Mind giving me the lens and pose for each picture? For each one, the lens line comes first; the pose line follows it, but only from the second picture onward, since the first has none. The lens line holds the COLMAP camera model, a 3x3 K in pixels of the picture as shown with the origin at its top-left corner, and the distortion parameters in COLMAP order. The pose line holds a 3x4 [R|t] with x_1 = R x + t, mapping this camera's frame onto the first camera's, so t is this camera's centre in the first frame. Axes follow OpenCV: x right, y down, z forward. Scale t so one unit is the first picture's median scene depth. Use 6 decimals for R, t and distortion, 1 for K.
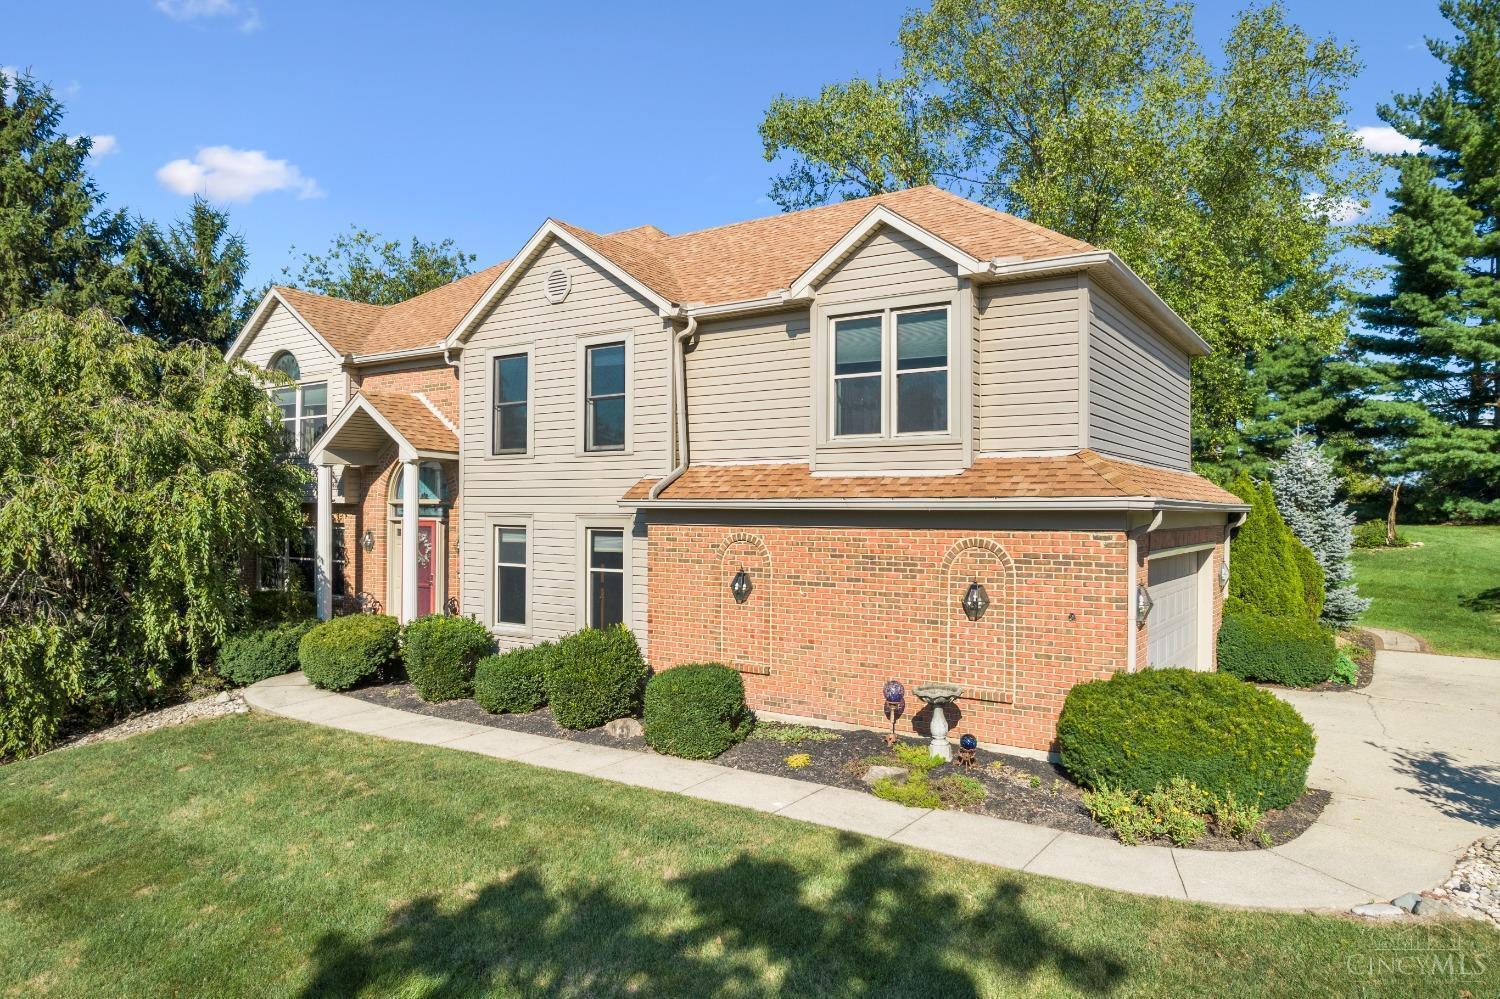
lens RADIAL K [[967.1, 0, 749.1], [0, 967.1, 506.4], [0, 0, 1]] dist [-0.081707, 0.073502]
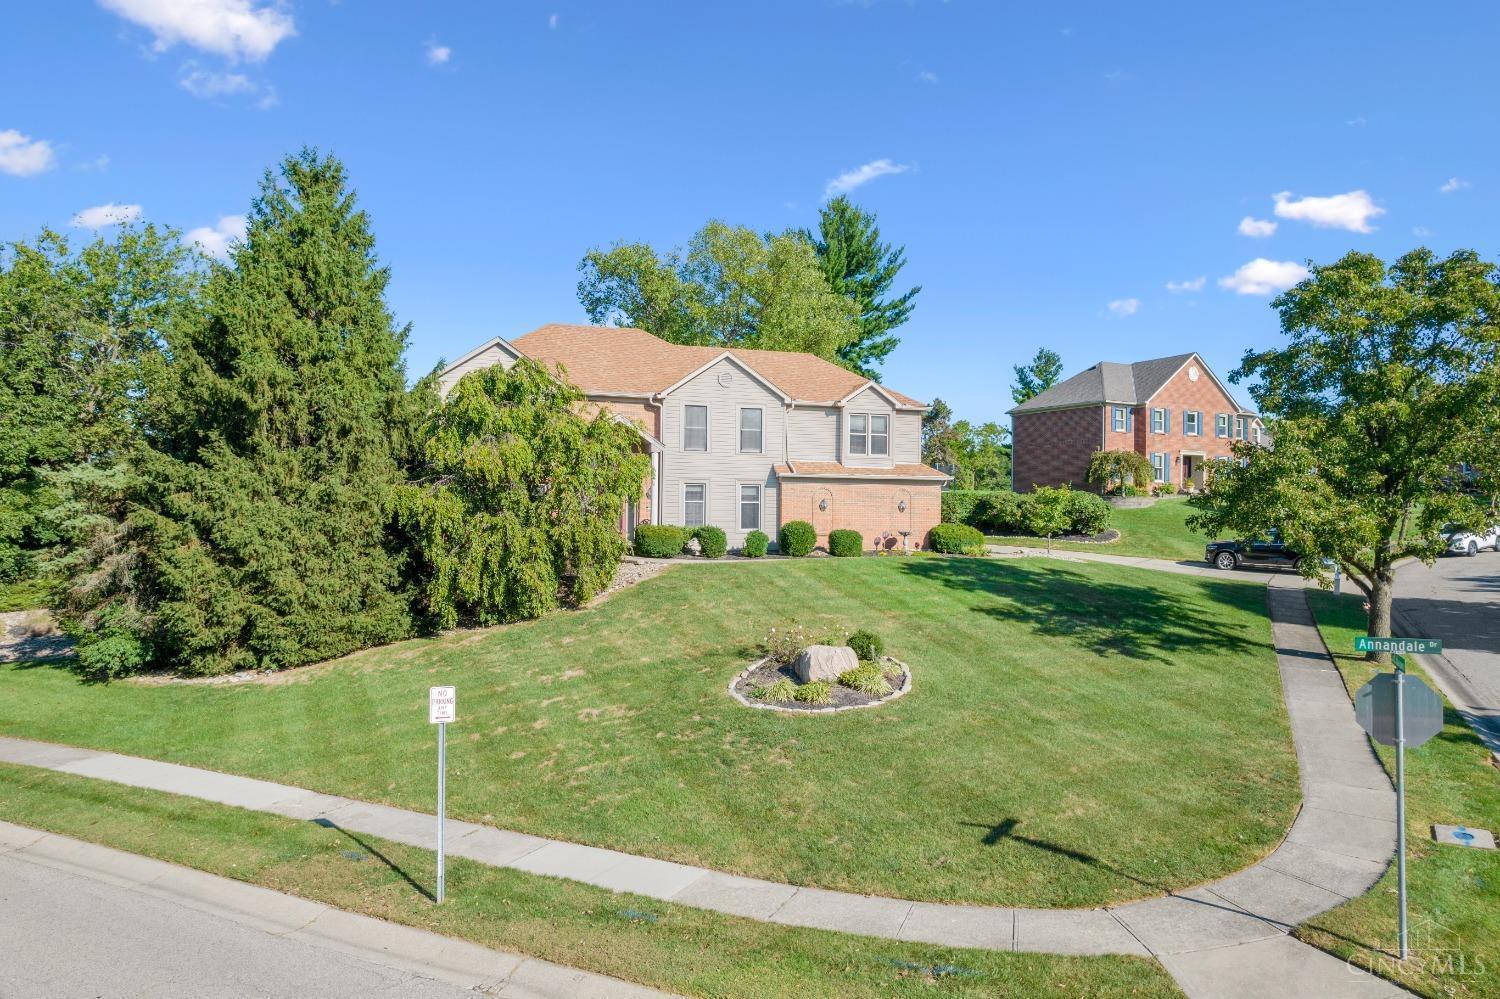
lens RADIAL K [[967.1, 0, 749.1], [0, 967.1, 506.4], [0, 0, 1]] dist [-0.081707, 0.073502]
pose [[0.622180, 0.004567, 0.782861, -2.150994], [-0.009052, 0.999958, 0.001360, 0.077370], [-0.782822, -0.007933, 0.622195, -0.529134]]
